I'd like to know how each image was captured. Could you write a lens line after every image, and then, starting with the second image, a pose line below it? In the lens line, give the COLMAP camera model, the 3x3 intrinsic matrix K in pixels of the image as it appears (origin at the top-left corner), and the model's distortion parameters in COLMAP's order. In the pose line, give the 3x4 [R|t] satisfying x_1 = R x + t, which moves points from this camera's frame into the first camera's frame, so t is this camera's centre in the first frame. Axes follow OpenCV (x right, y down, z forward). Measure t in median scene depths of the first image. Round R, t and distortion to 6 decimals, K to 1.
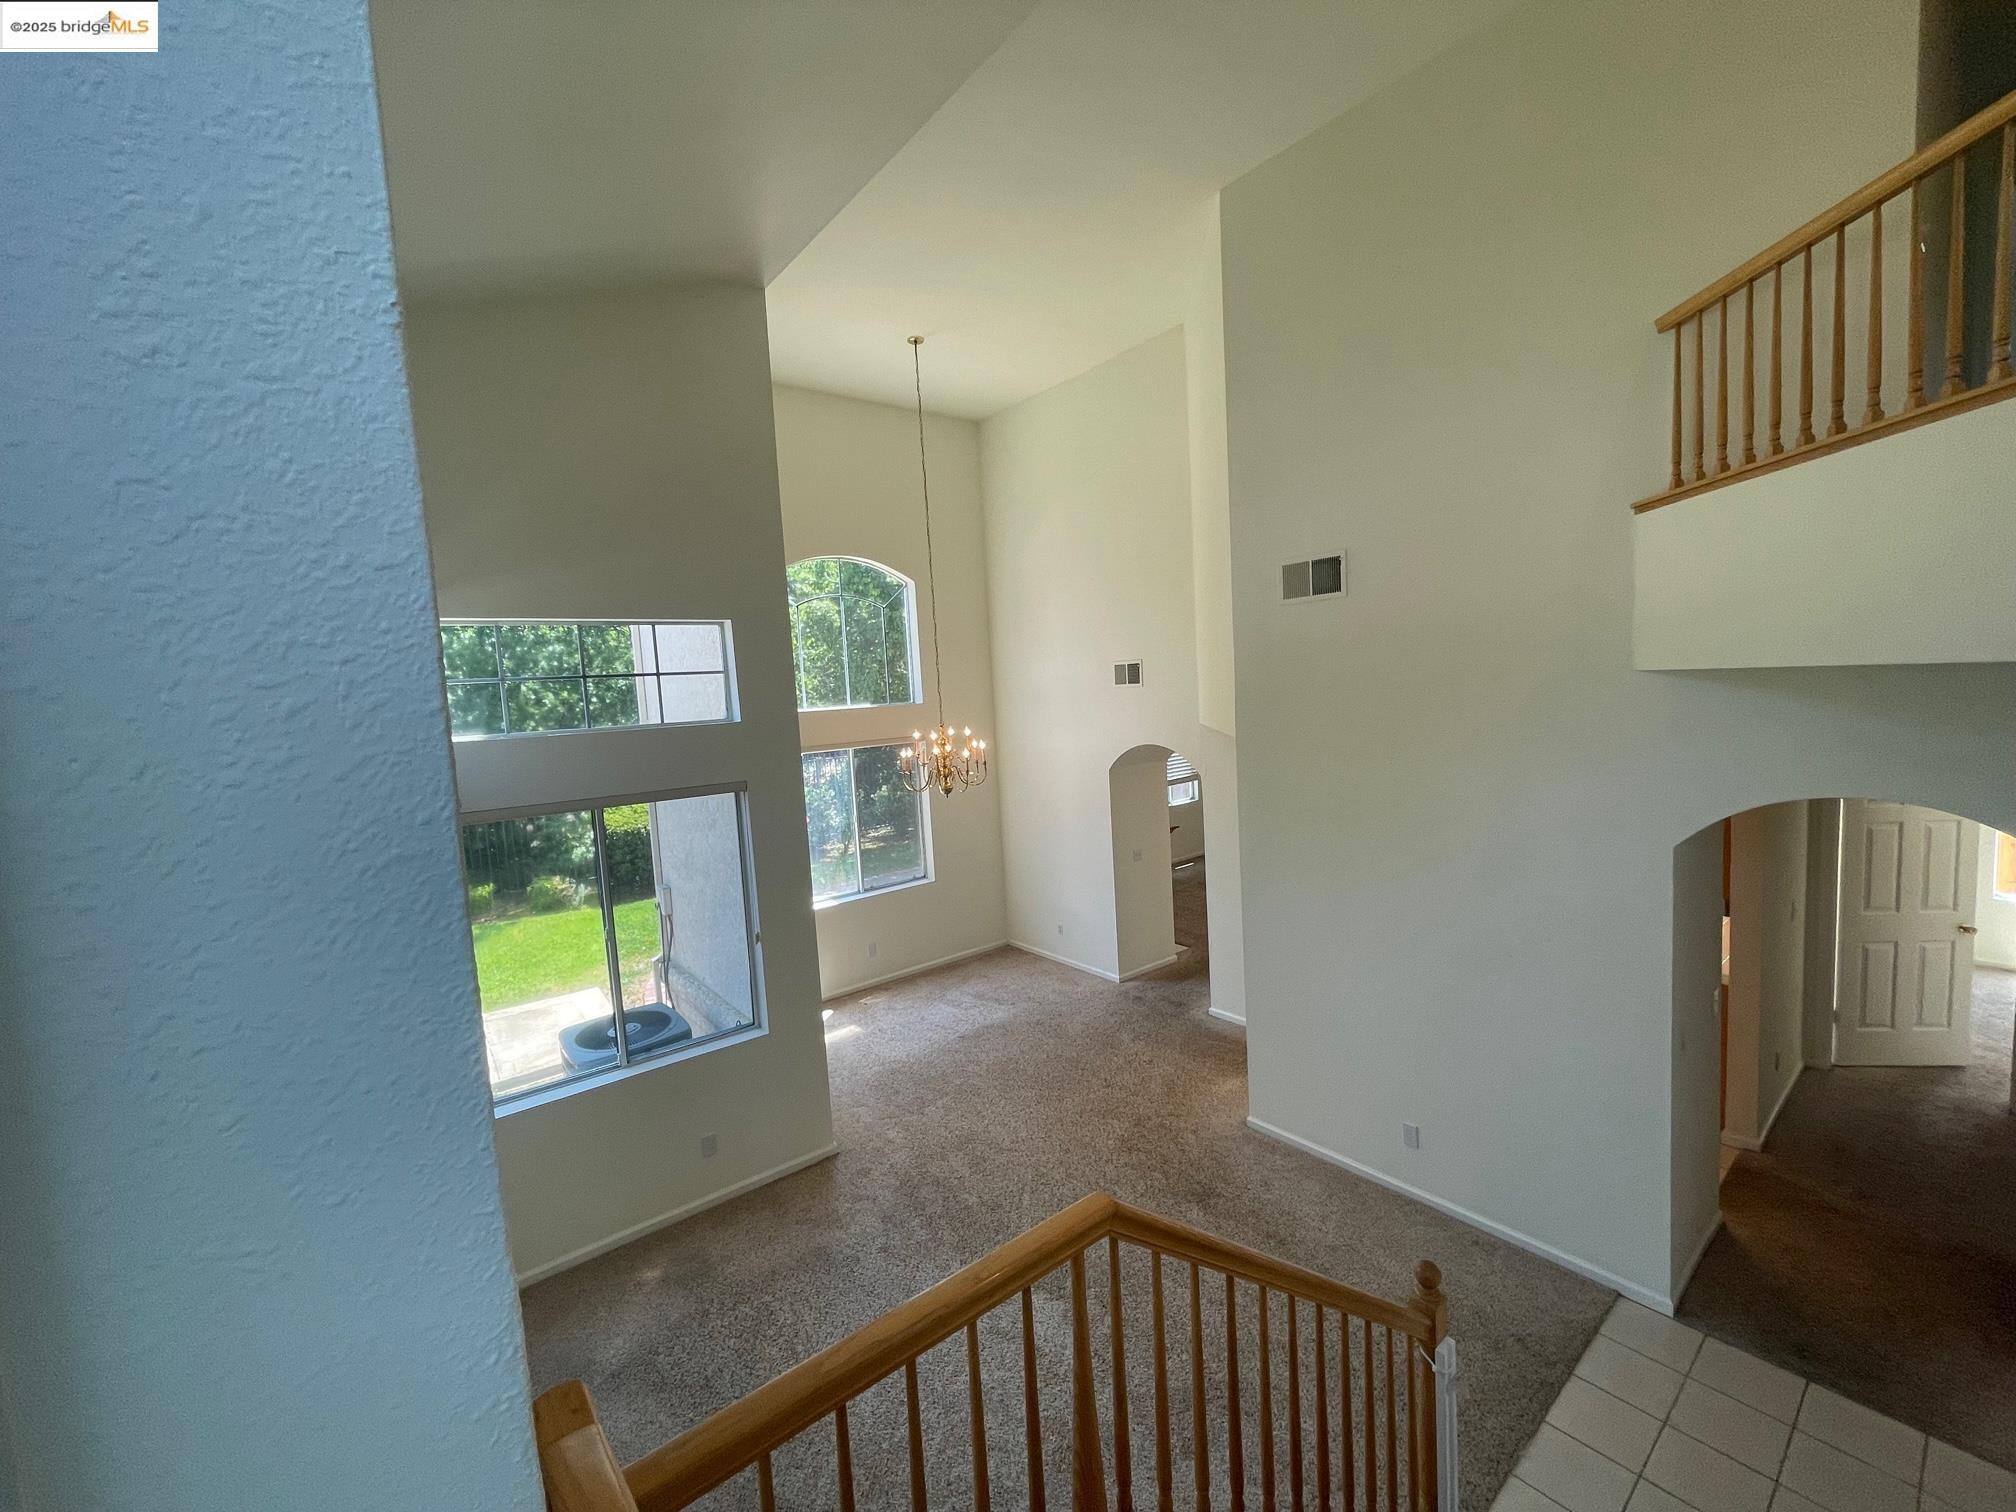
lens RADIAL K [[815.0, 0, 998.5], [0, 815.0, 755.0], [0, 0, 1]] dist [-0.011441, 0.000217]
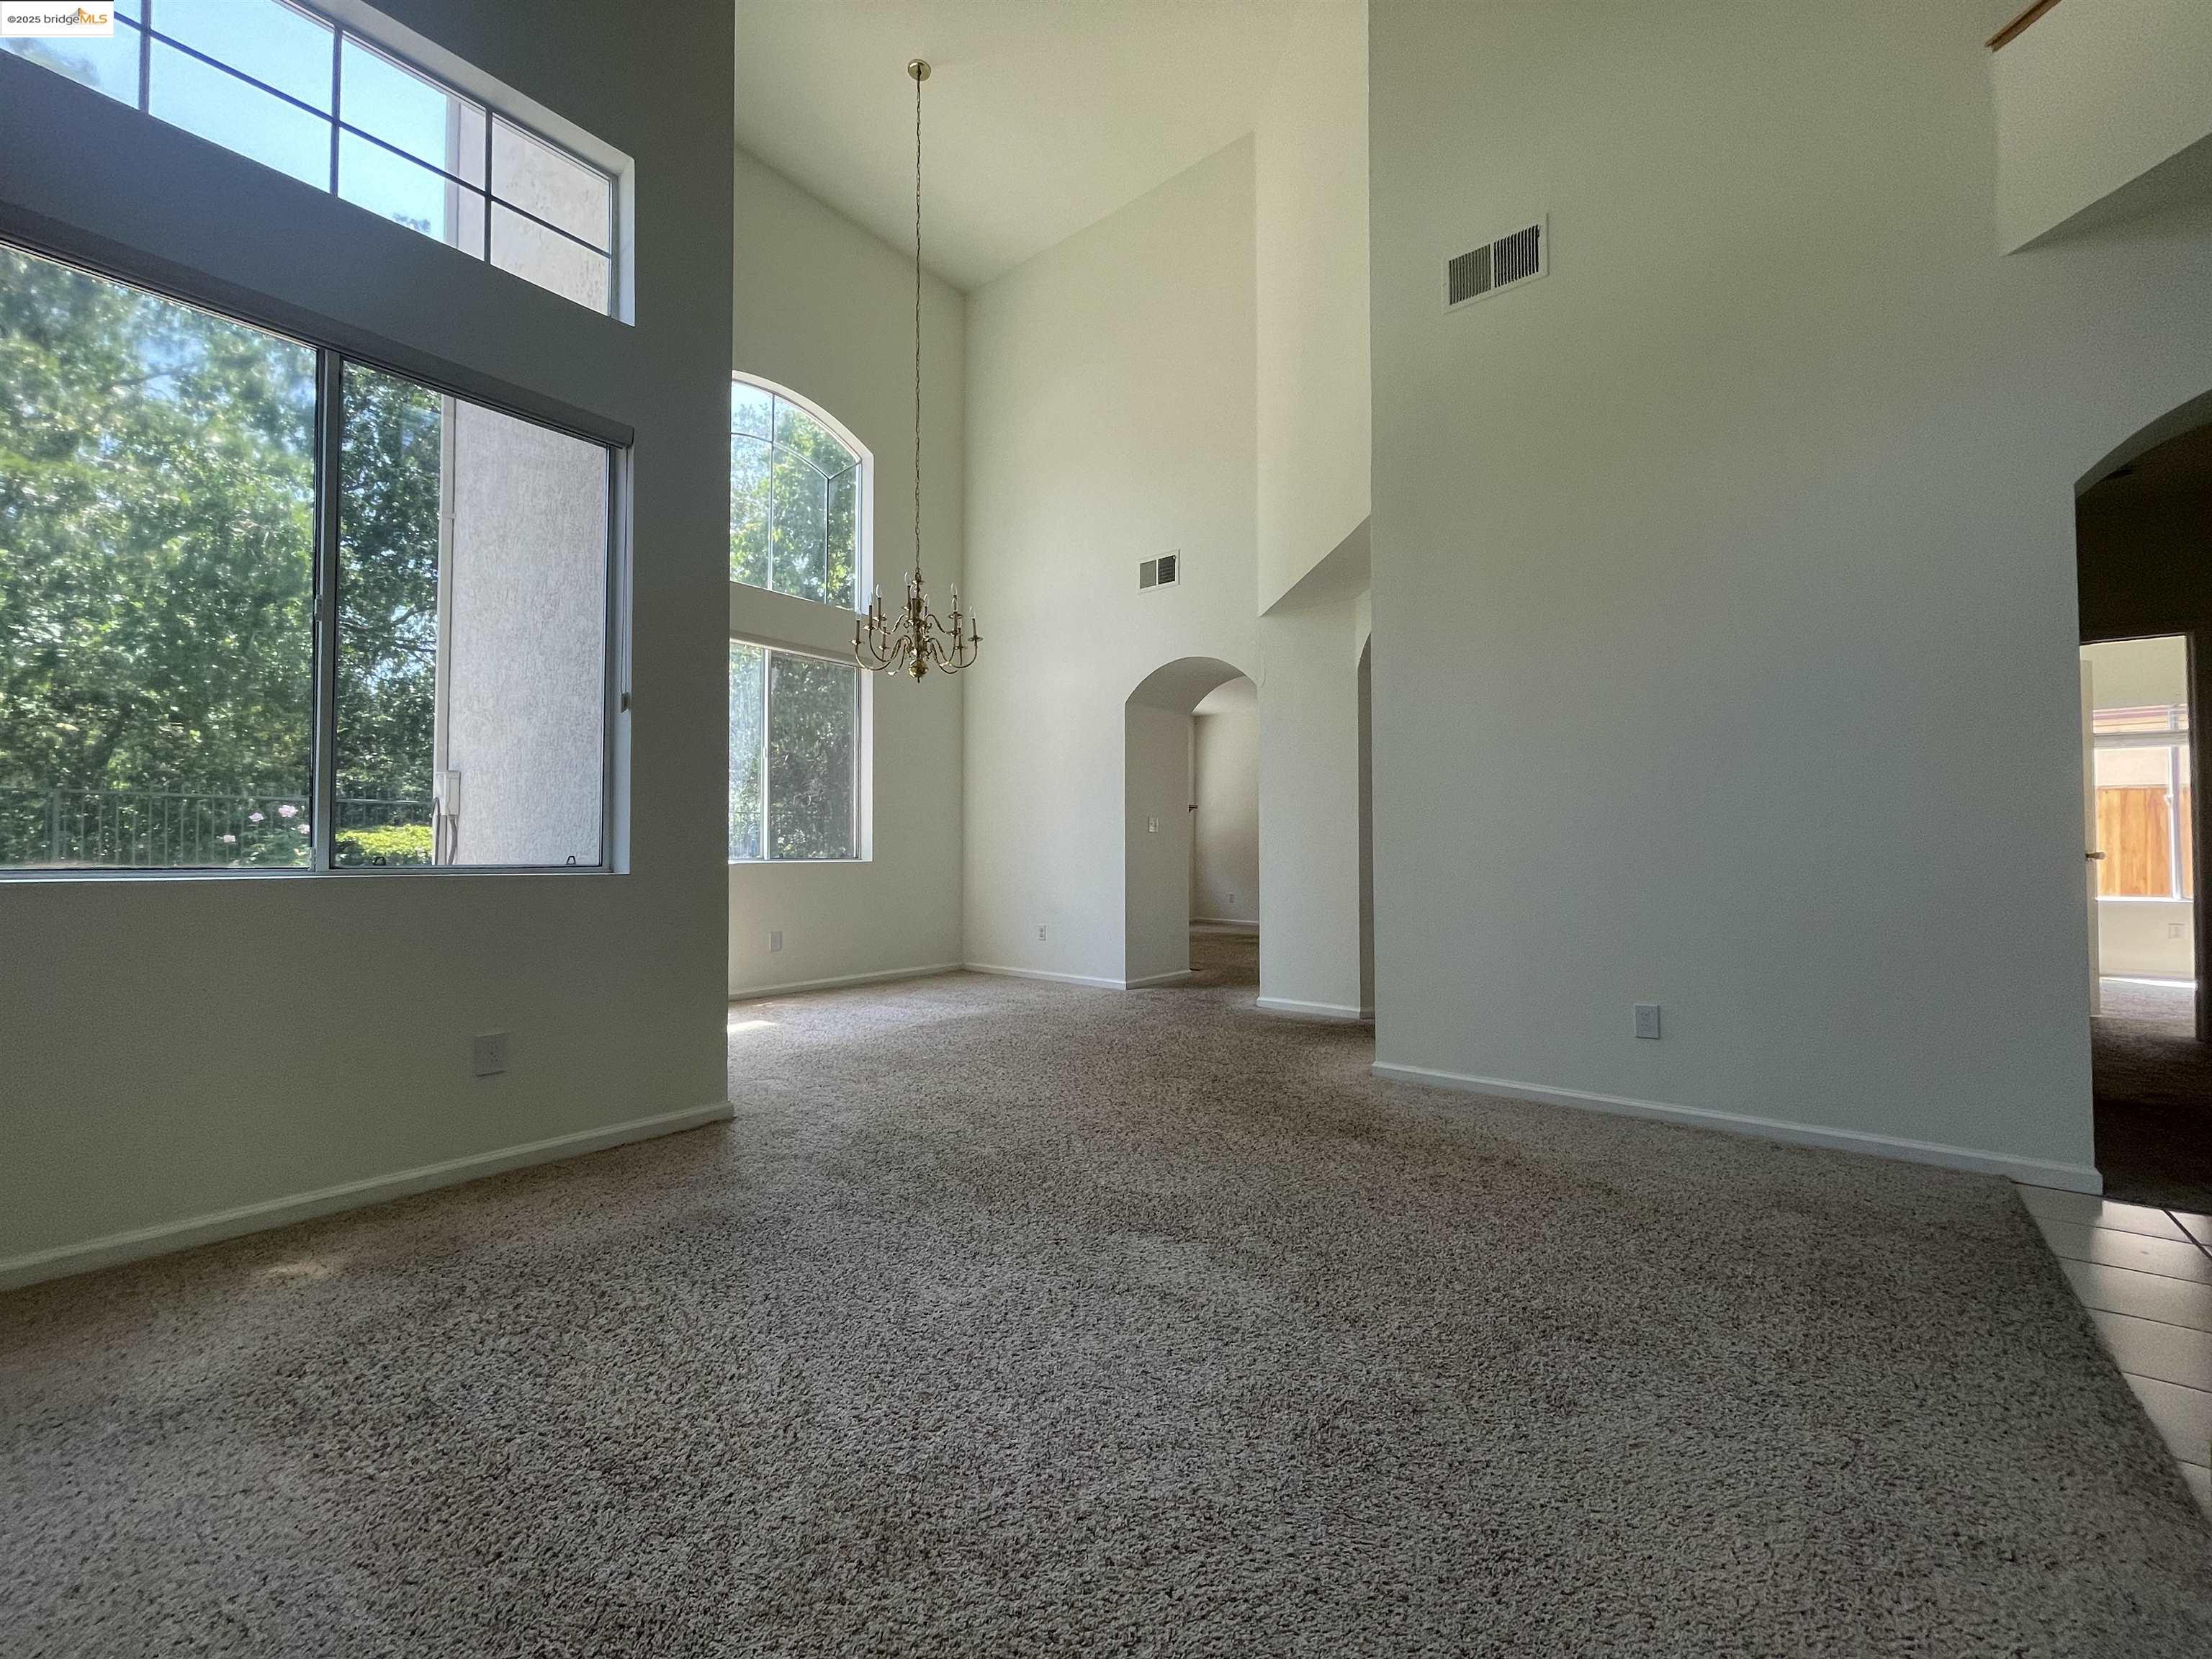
lens RADIAL K [[894.3, 0, 1098.1], [0, 894.3, 833.9], [0, 0, 1]] dist [-0.011441, 0.000217]
pose [[0.973276, 0.062358, 0.221012, -0.078269], [-0.037357, 0.992599, -0.115549, 0.280932], [-0.226581, 0.104205, 0.968402, 0.244722]]
